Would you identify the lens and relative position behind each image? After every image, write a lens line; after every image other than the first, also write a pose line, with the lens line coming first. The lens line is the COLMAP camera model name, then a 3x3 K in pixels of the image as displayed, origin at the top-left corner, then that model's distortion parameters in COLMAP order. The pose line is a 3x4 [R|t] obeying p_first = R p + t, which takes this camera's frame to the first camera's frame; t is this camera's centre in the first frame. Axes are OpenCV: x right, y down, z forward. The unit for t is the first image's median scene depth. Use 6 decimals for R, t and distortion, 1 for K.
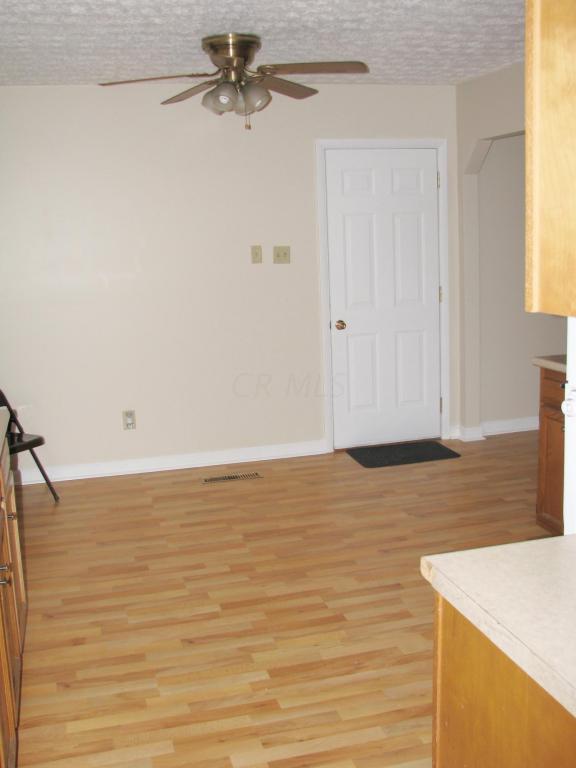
lens RADIAL K [[817.3, 0, 288.0], [0, 817.3, 384.0], [0, 0, 1]] dist [-0.215183, 0.287358]
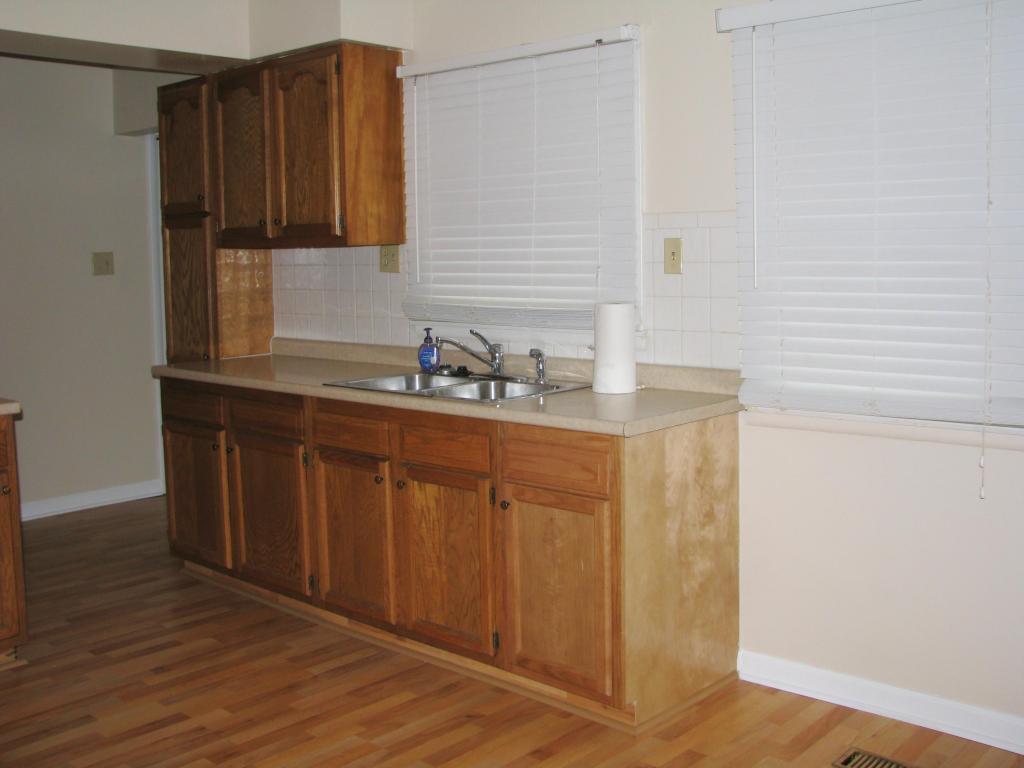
lens RADIAL K [[1098.5, 0, 518.5], [0, 1098.5, 354.0], [0, 0, 1]] dist [-0.202509, 0.303068]
pose [[-0.849671, 0.098973, -0.517941, 0.189788], [-0.049431, 0.962953, 0.265101, -0.242059], [0.524991, 0.250851, -0.813301, 1.502647]]
